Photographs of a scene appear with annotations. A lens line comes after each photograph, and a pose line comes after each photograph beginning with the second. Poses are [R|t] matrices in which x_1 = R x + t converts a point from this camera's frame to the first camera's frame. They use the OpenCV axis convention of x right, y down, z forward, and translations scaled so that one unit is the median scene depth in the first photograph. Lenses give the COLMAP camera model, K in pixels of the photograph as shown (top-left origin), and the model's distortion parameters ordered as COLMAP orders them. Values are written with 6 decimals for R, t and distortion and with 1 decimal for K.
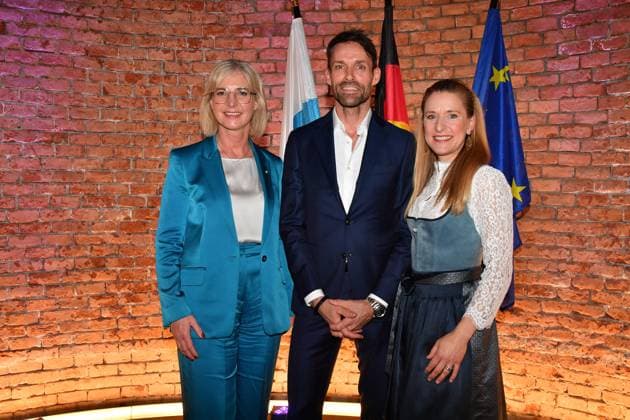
lens RADIAL K [[602.1, 0, 316.3], [0, 602.1, 208.2], [0, 0, 1]] dist [-0.055692, 0.142056]
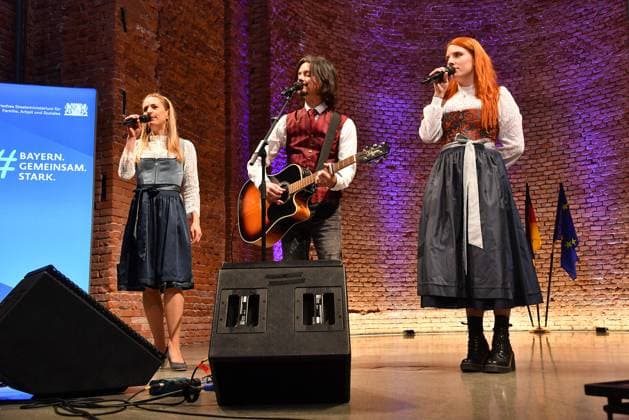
lens RADIAL K [[649.4, 0, 316.2], [0, 649.4, 209.1], [0, 0, 1]] dist [-0.019913, 0.178339]
pose [[0.986172, -0.051462, -0.157530, -0.390654], [0.020156, 0.980752, -0.194213, 0.371050], [0.164492, 0.188353, 0.968228, -2.171096]]
